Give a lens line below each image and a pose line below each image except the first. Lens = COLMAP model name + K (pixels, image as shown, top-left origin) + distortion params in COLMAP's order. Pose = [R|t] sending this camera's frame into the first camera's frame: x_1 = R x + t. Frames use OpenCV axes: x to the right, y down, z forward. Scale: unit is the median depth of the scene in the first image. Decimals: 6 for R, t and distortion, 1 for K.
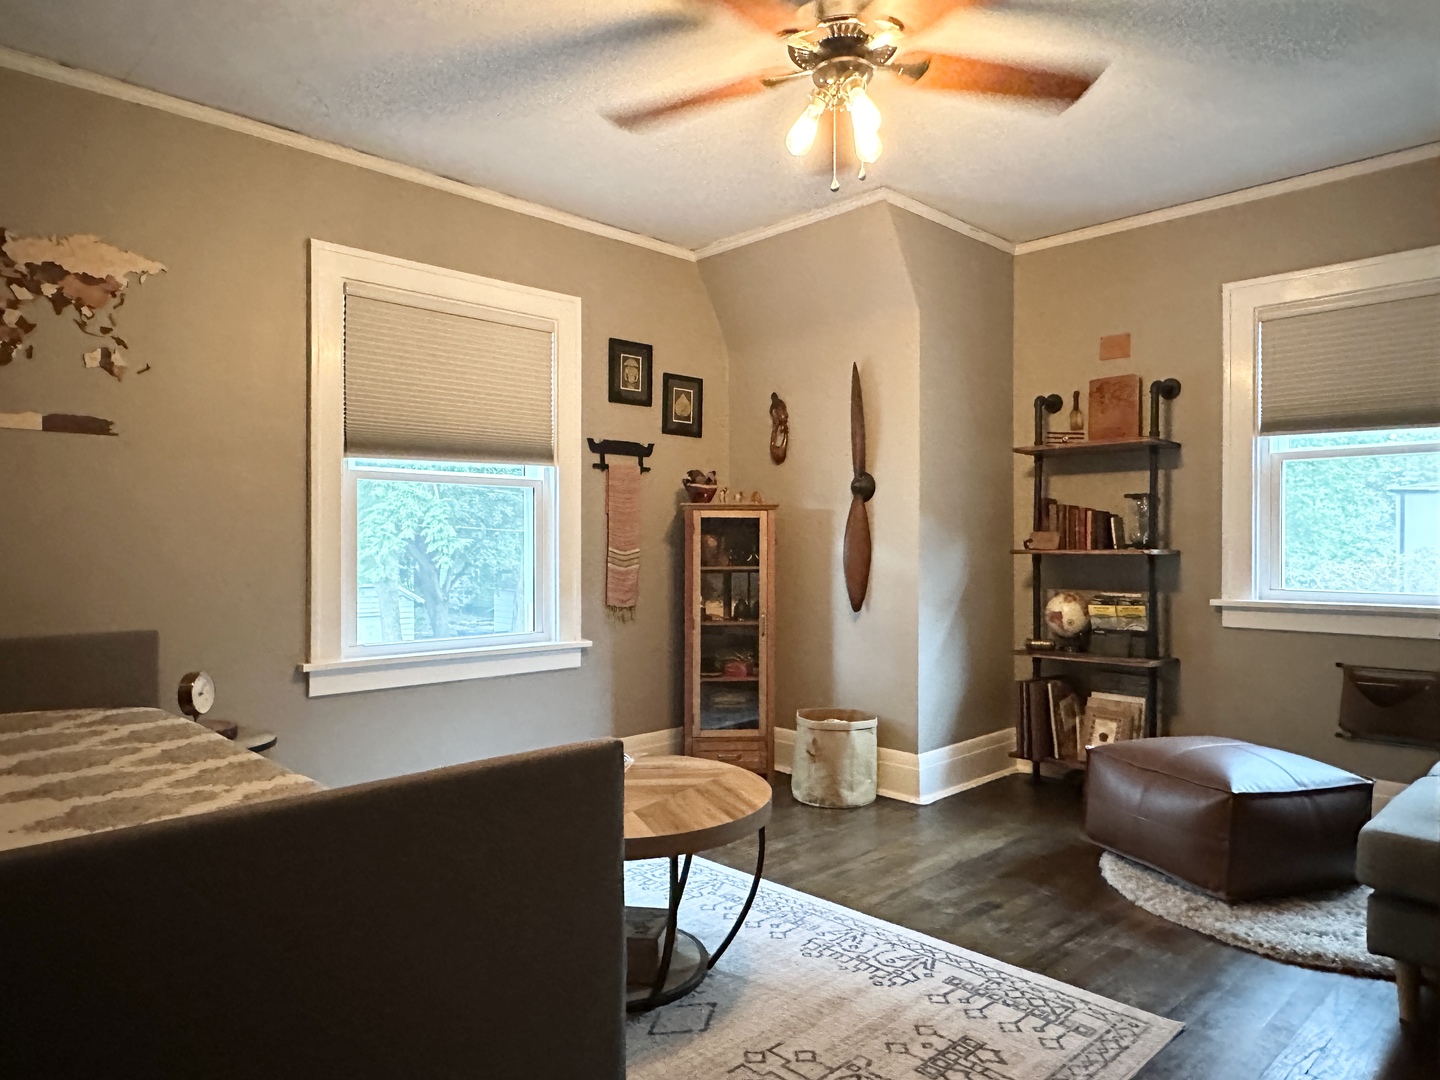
lens RADIAL K [[940.2, 0, 716.7], [0, 940.2, 548.4], [0, 0, 1]] dist [0.002939, 0.001065]
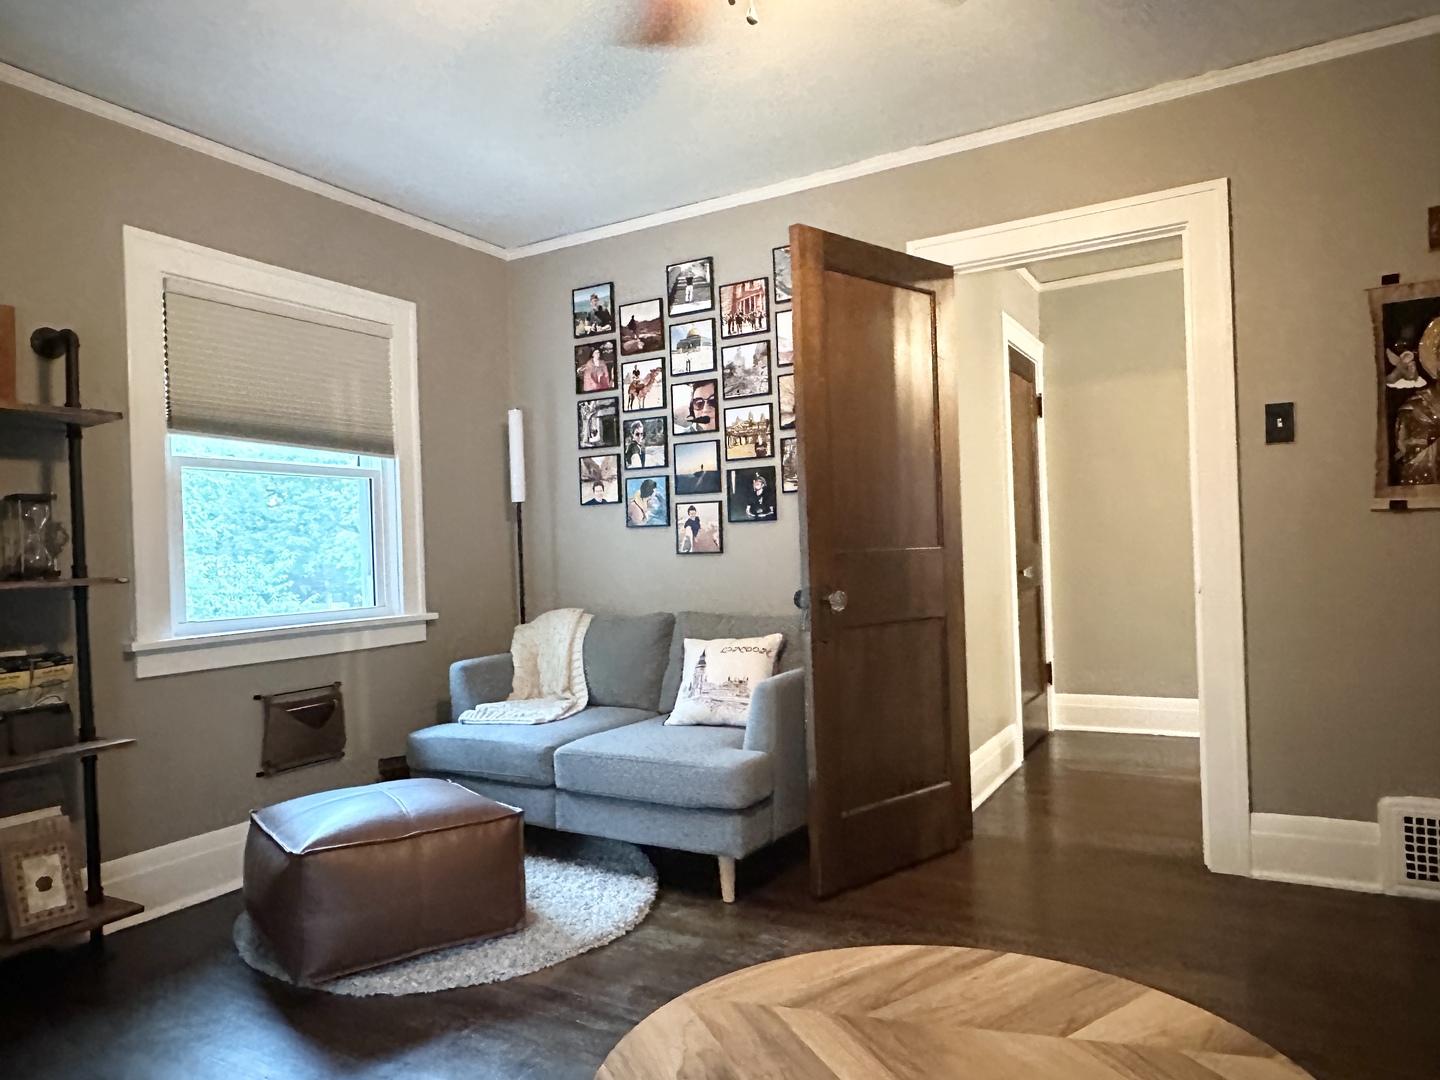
lens RADIAL K [[940.2, 0, 716.7], [0, 940.2, 548.4], [0, 0, 1]] dist [0.002939, 0.001065]
pose [[-0.272510, 0.014572, 0.962043, -0.424835], [0.037626, 0.999282, -0.004479, 0.000392], [-0.961417, 0.034977, -0.272862, 1.026011]]
